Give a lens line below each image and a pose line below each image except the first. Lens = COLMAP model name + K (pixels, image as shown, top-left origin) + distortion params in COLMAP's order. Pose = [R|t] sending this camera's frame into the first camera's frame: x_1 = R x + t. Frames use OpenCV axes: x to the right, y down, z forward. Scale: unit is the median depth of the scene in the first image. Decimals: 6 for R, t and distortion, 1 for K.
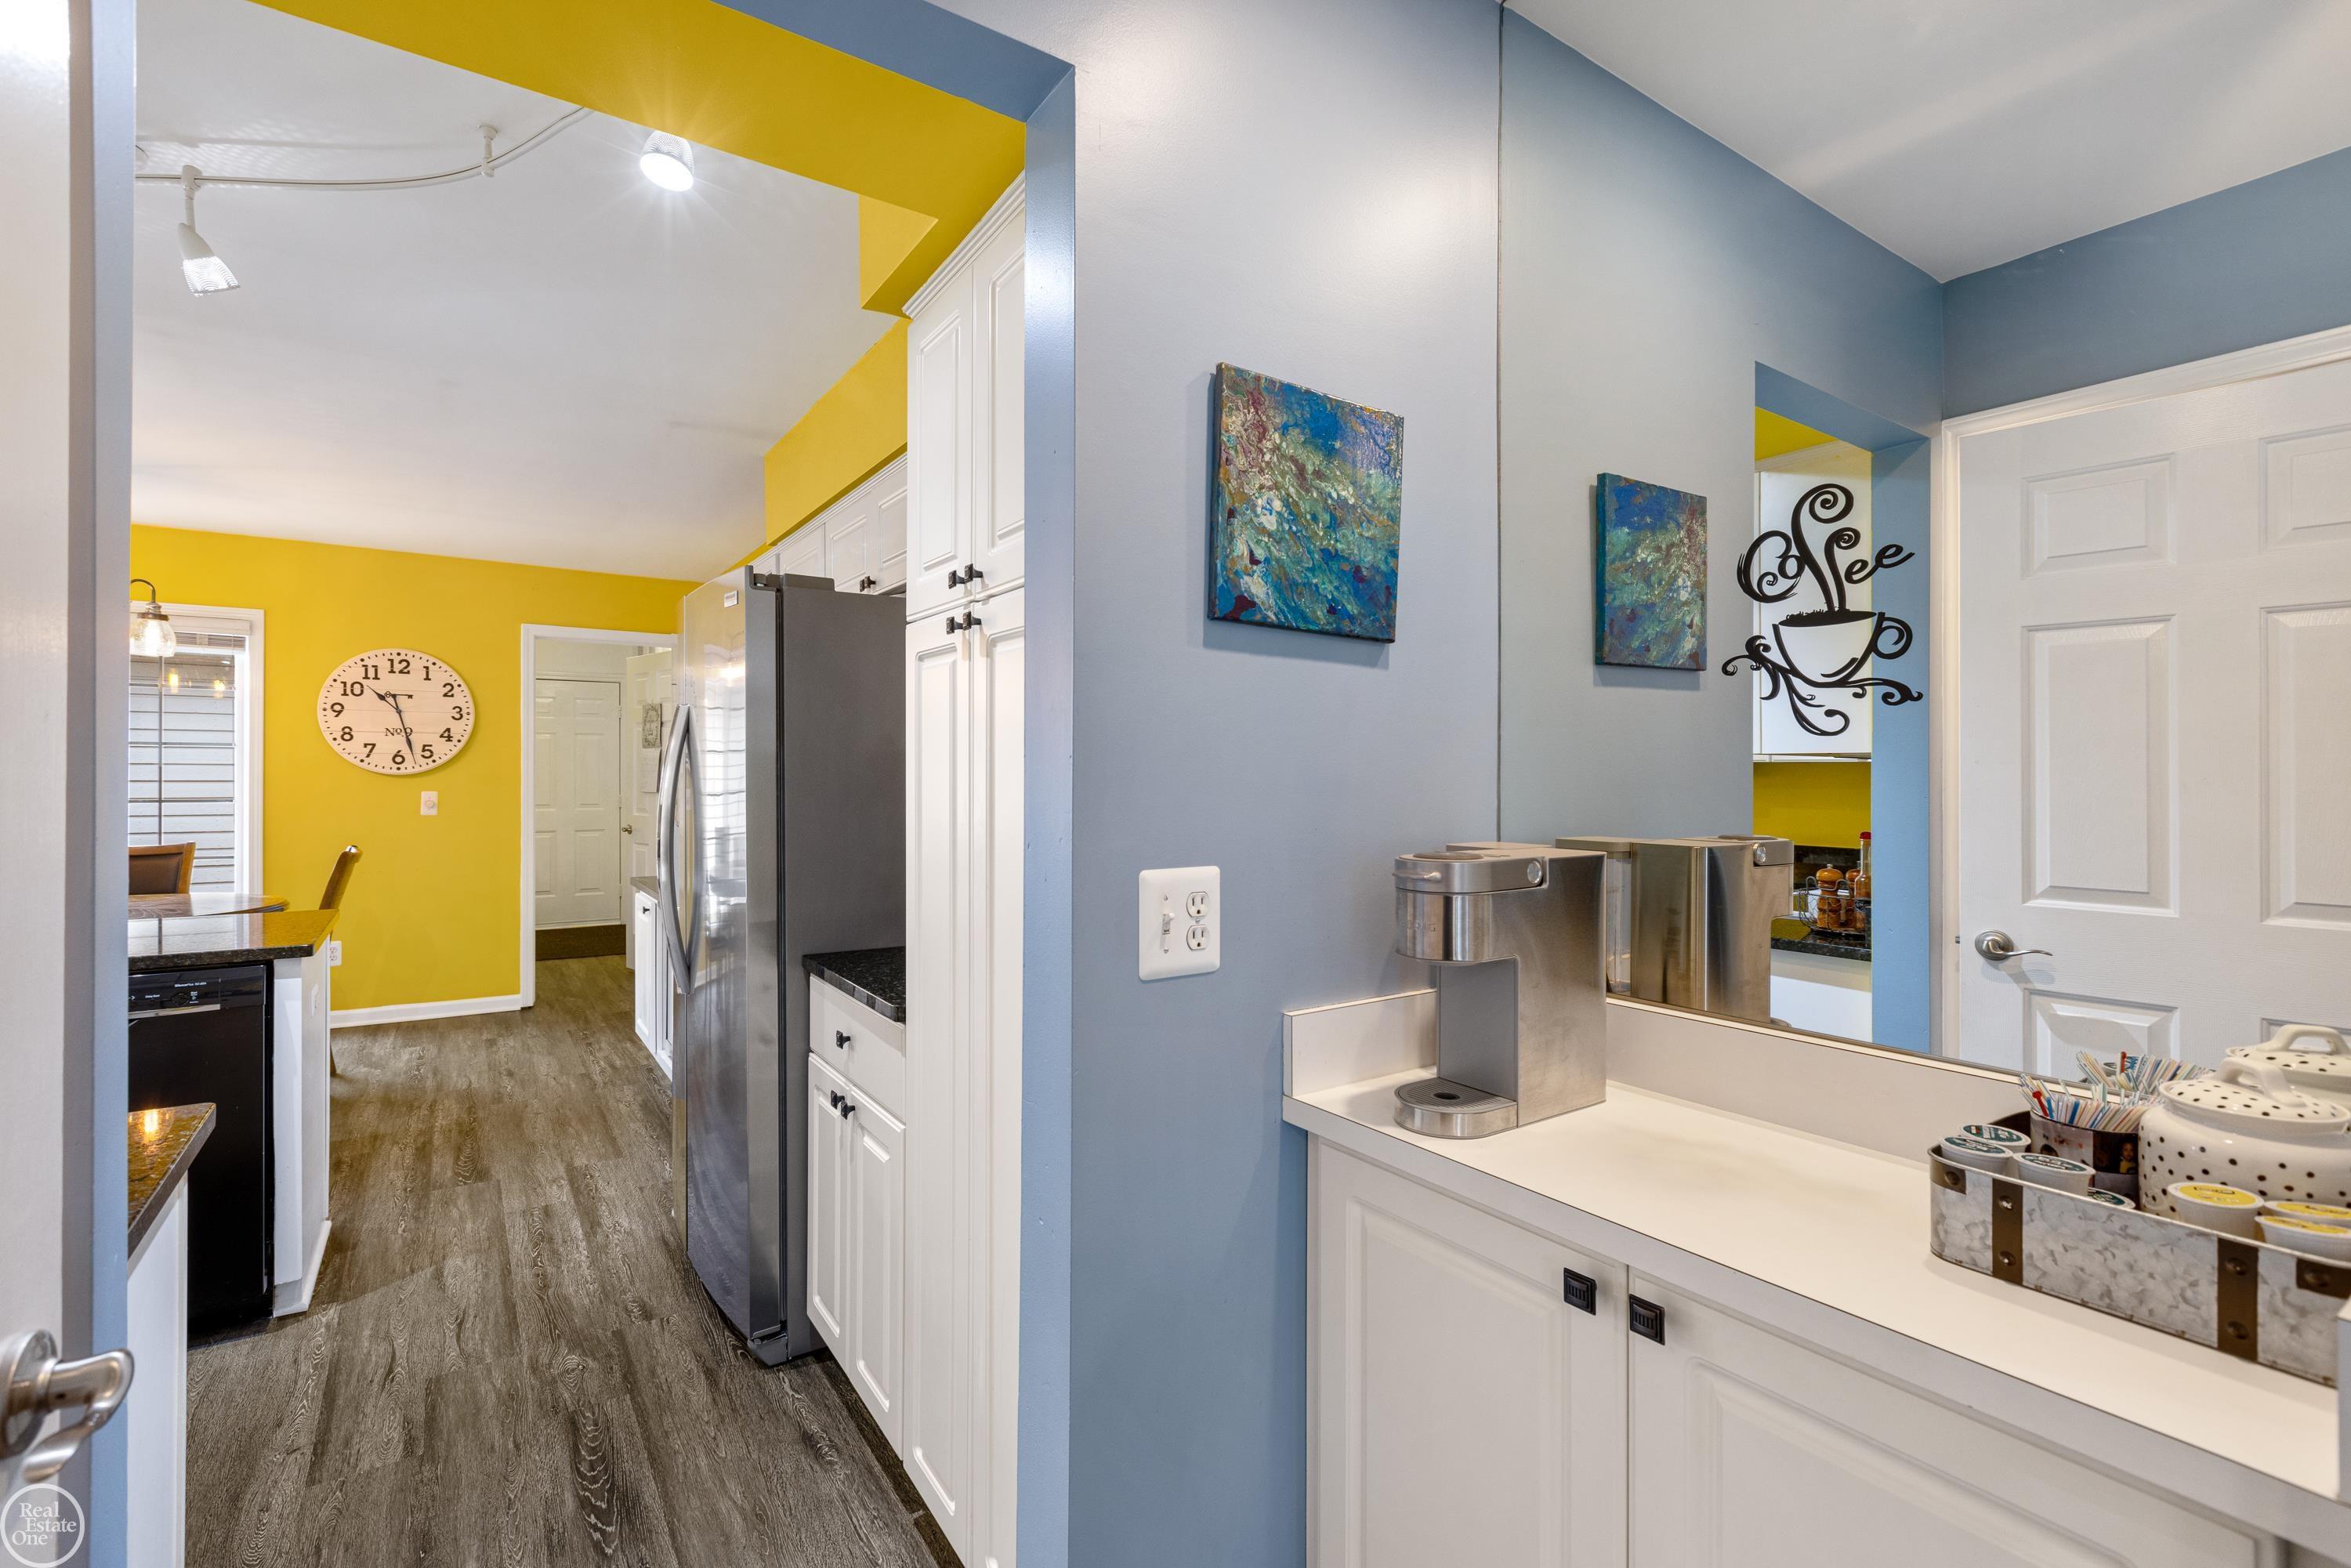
lens RADIAL K [[1051.7, 0, 1168.3], [0, 1051.7, 771.8], [0, 0, 1]] dist [0.000452, -0.000931]
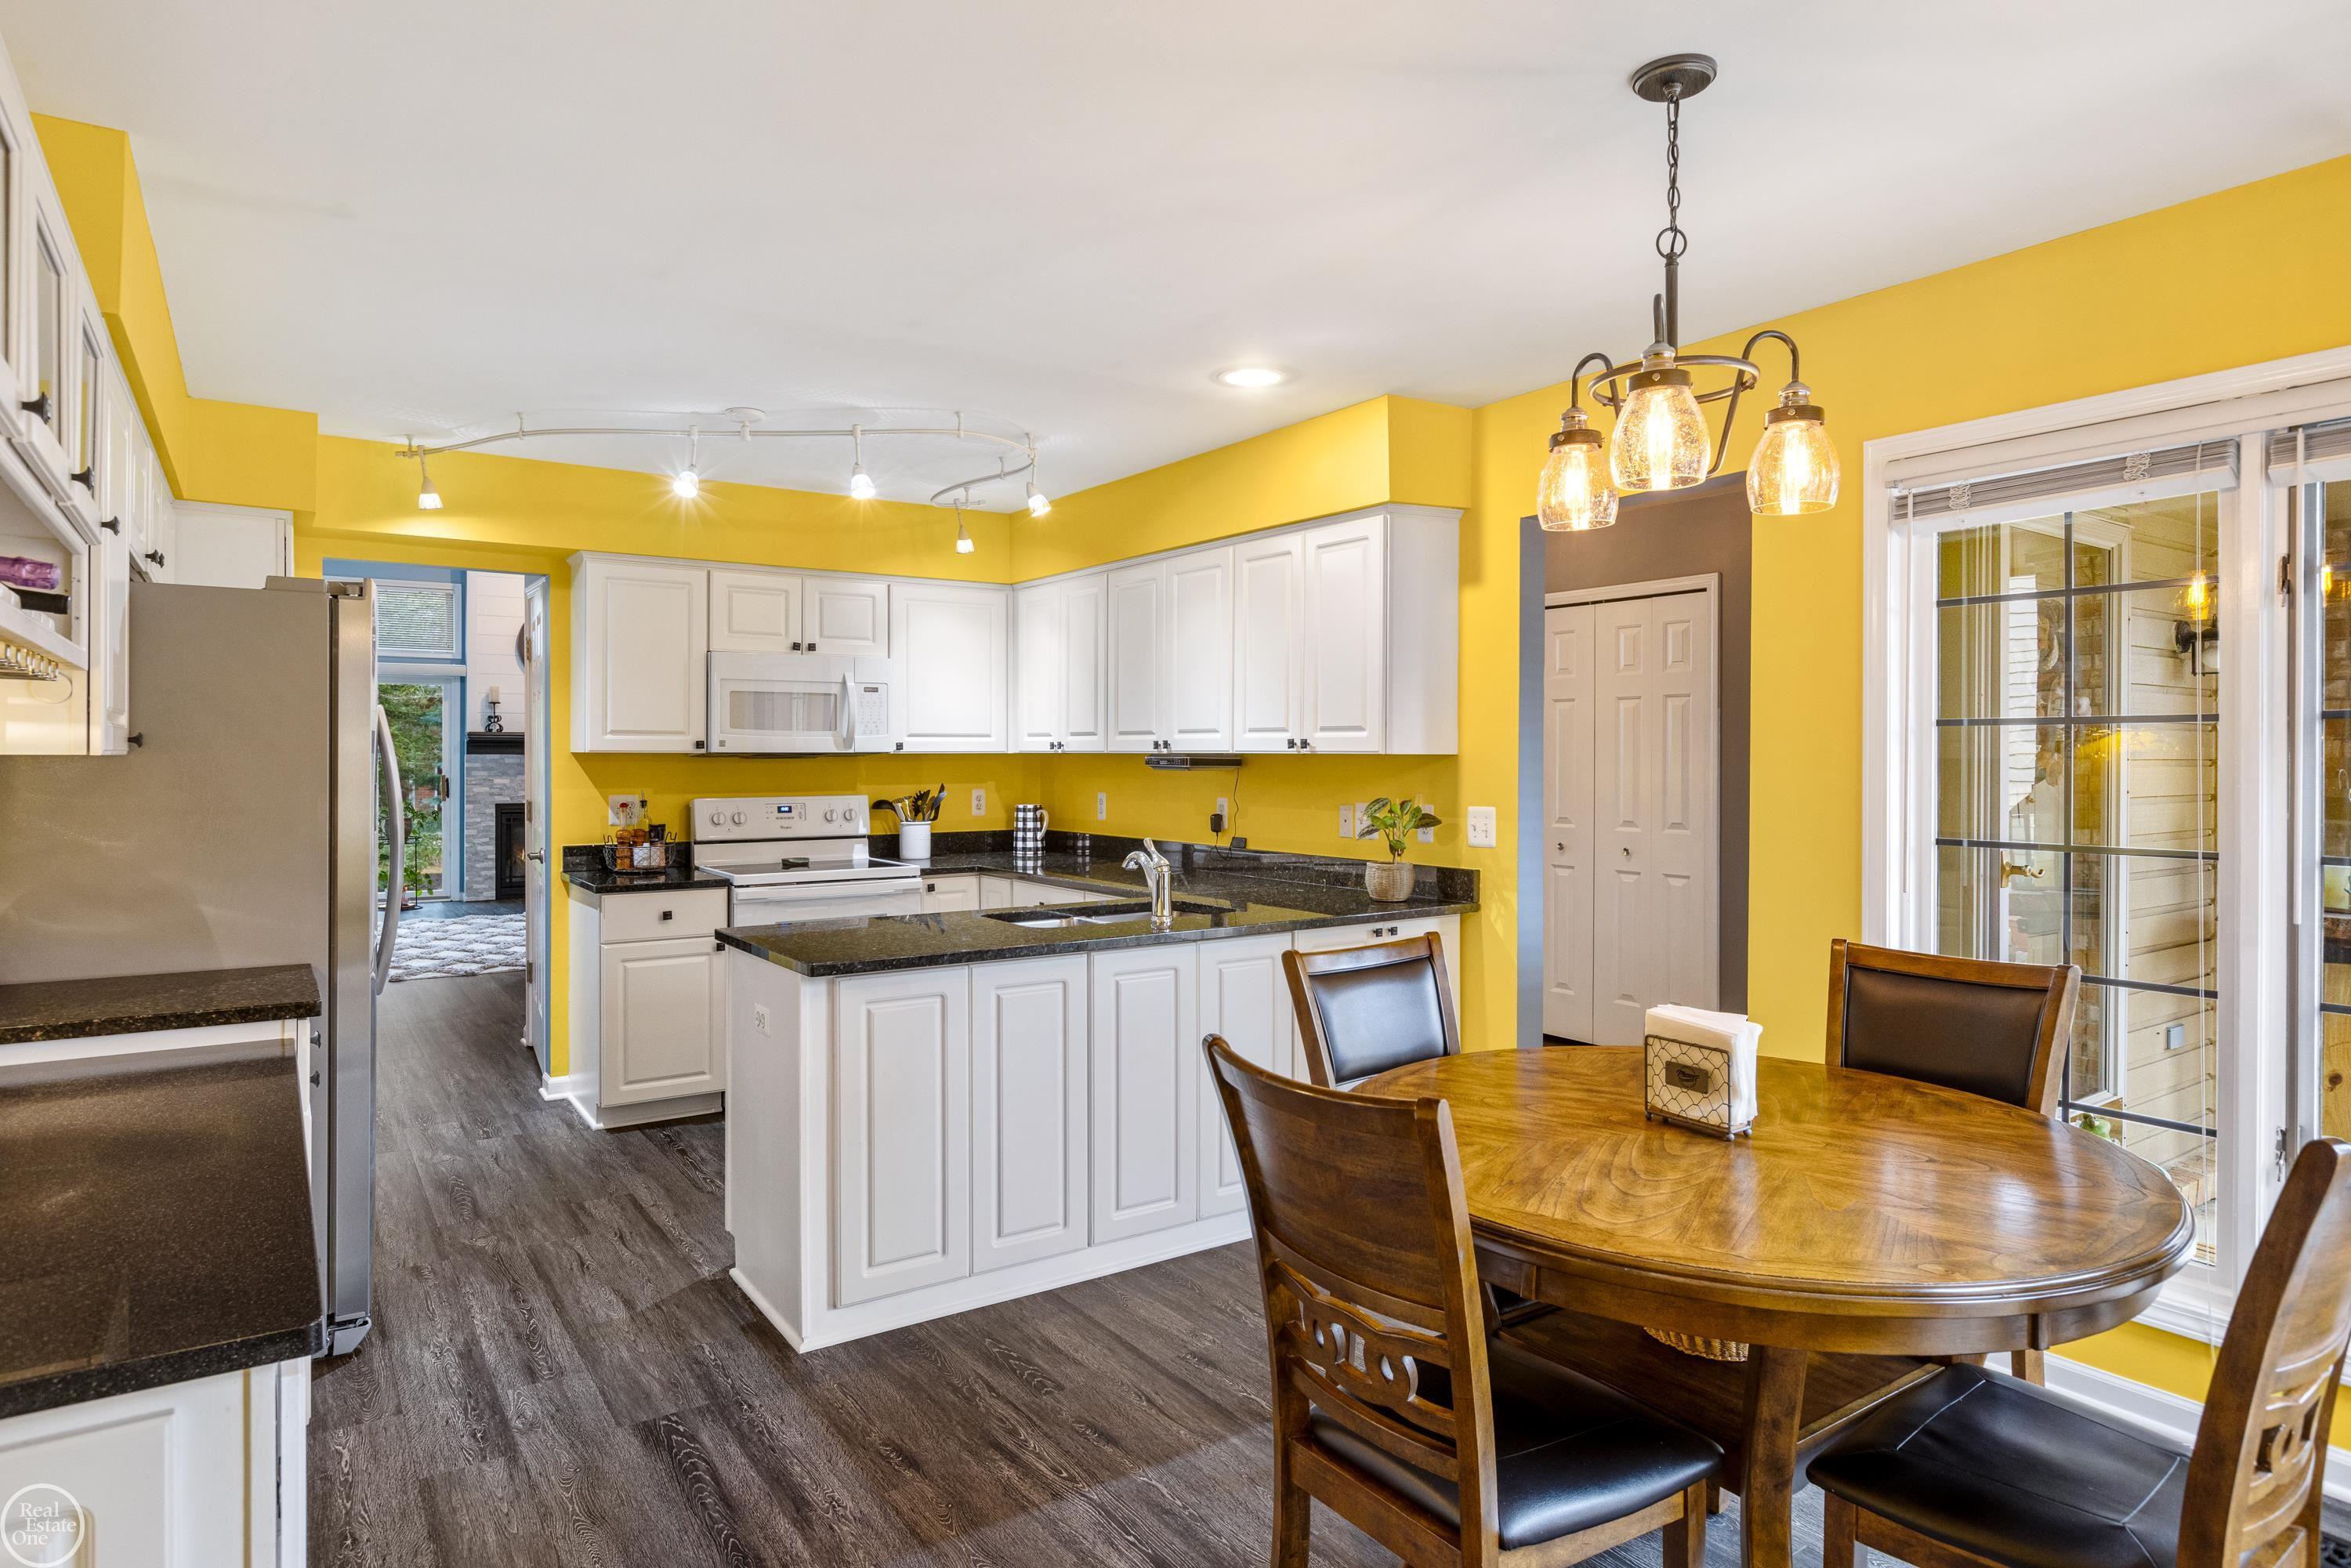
lens RADIAL K [[1339.9, 0, 1183.2], [0, 1339.9, 769.3], [0, 0, 1]] dist [-0.013518, -0.001721]
pose [[-0.999962, -0.008471, -0.002010, -0.770997], [-0.008484, 0.999941, 0.006801, -0.011640], [0.001953, 0.006818, -0.999975, 1.428640]]
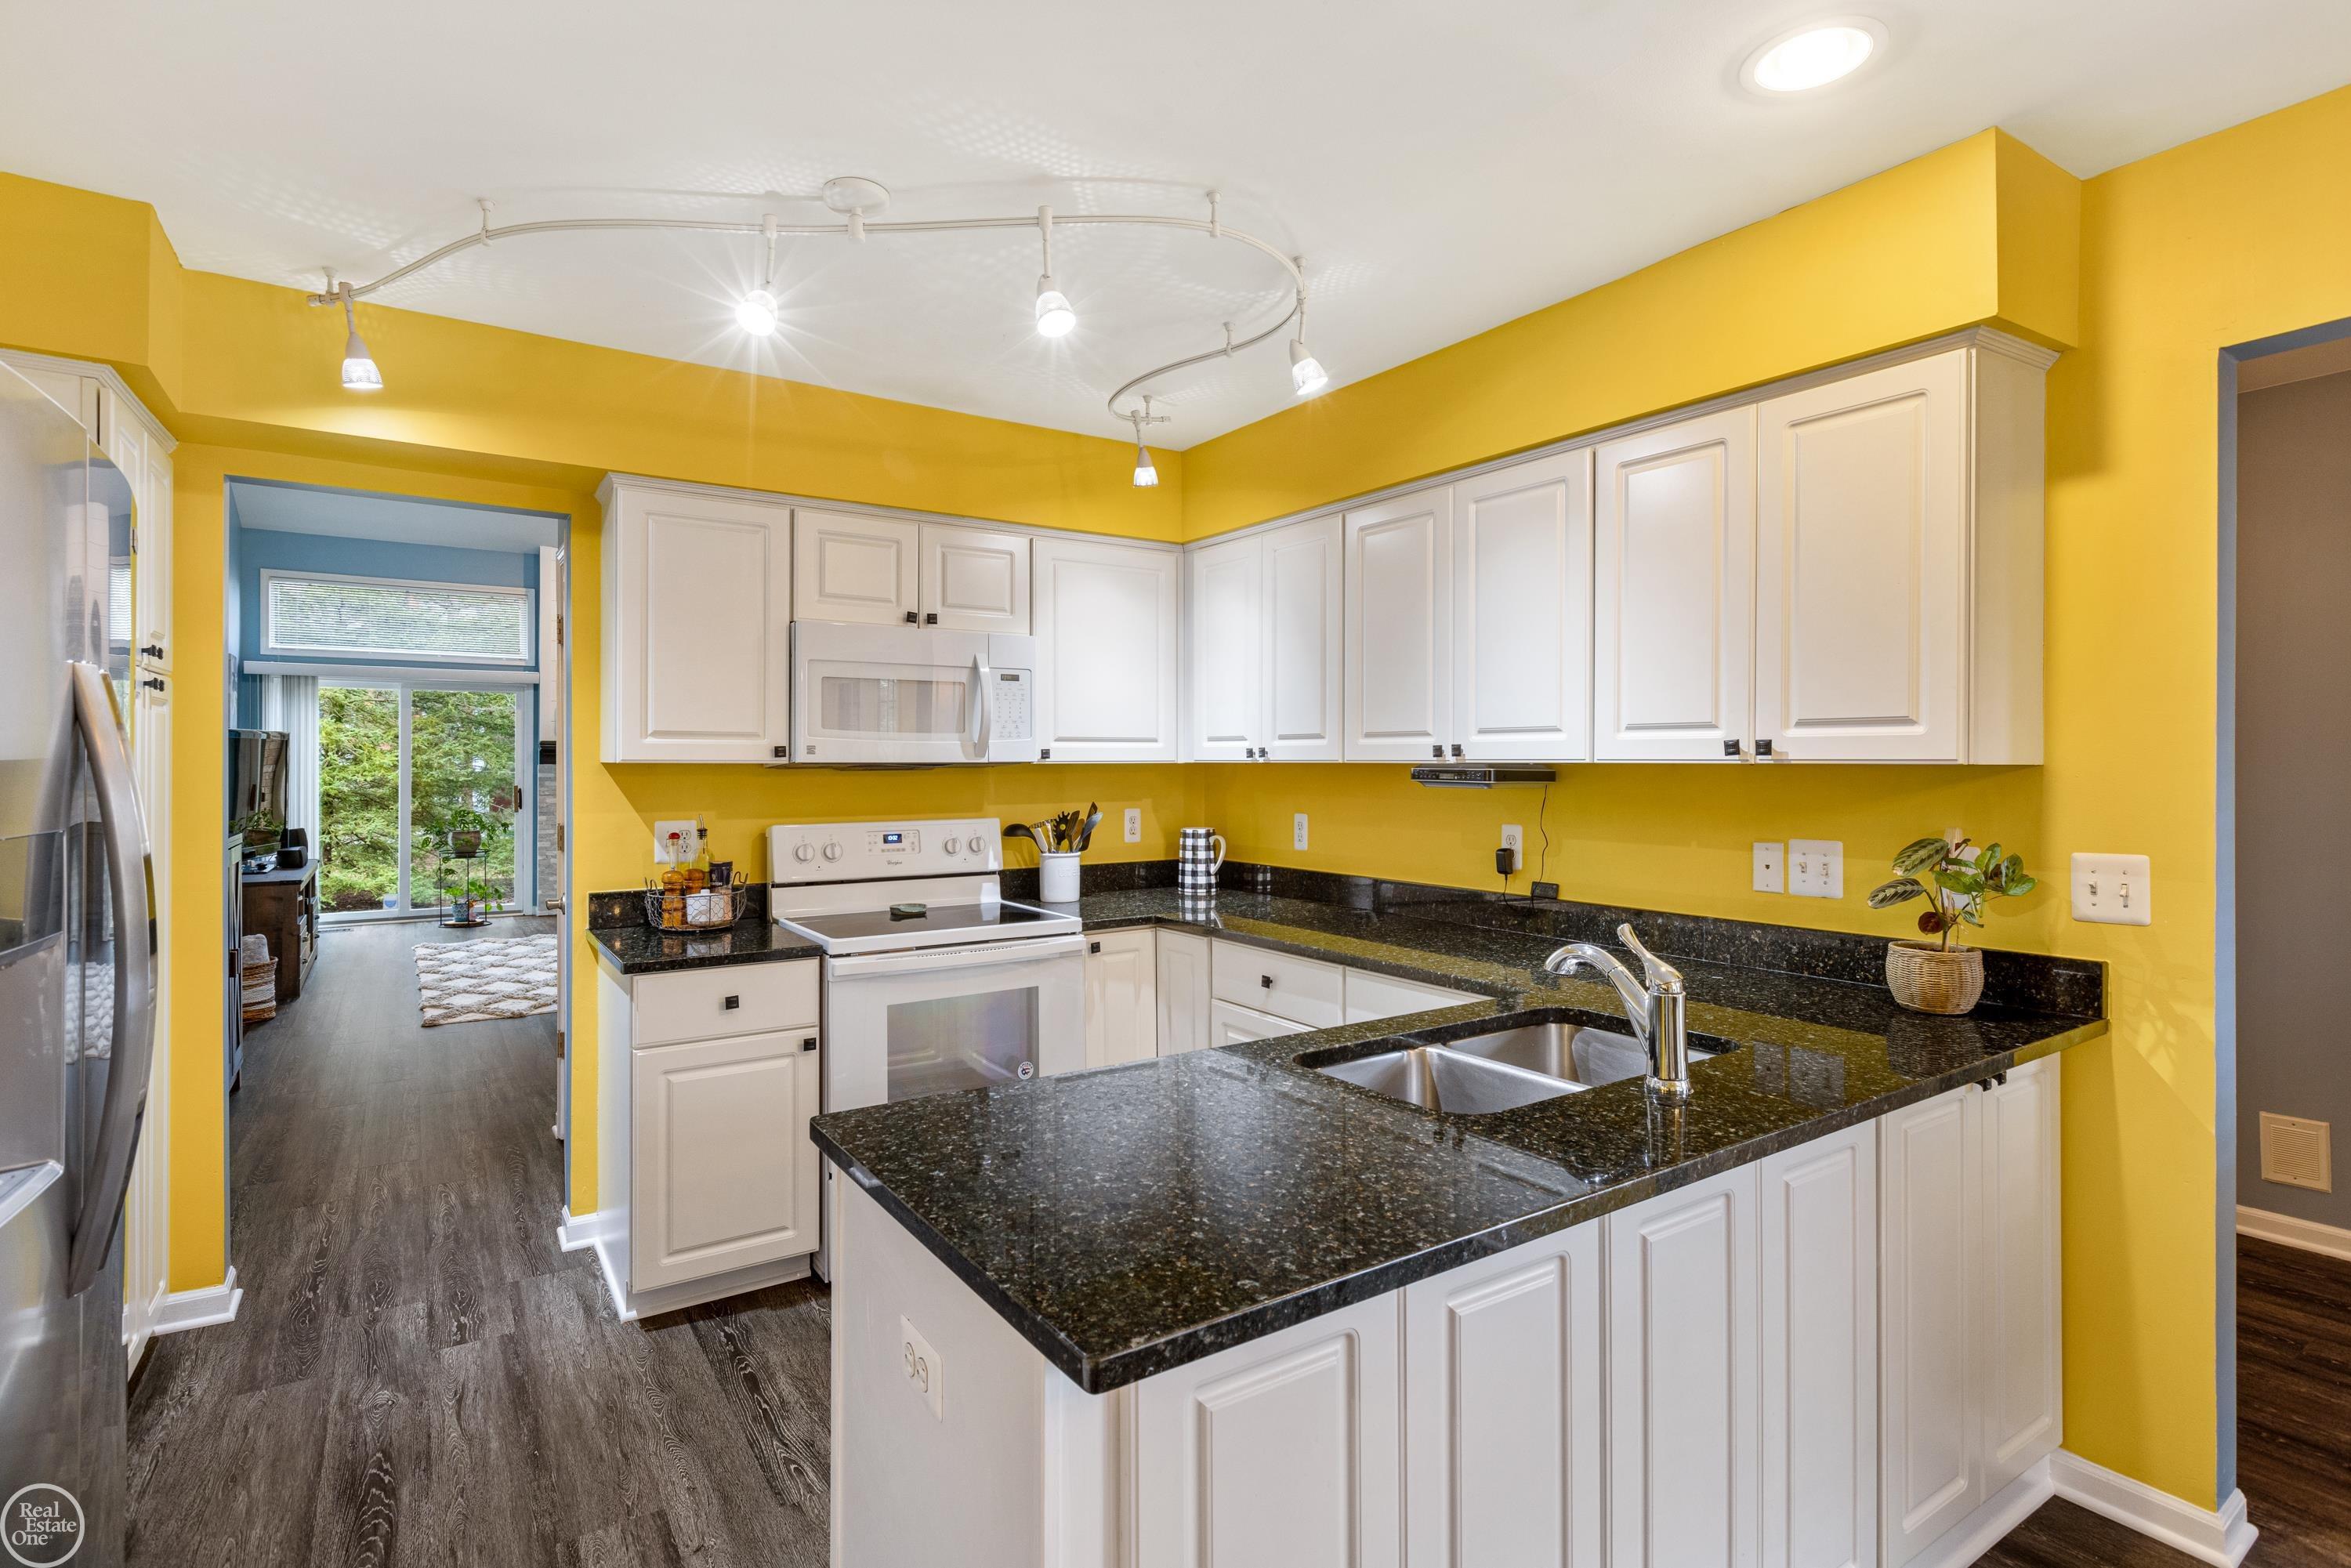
lens RADIAL K [[1144.3, 0, 1172.6], [0, 1144.3, 769.3], [0, 0, 1]] dist [-0.000561, -0.000415]
pose [[-0.999894, -0.007244, 0.012635, -0.596104], [-0.007226, 0.999973, 0.001504, -0.013685], [-0.012646, 0.001413, -0.999919, 0.945010]]
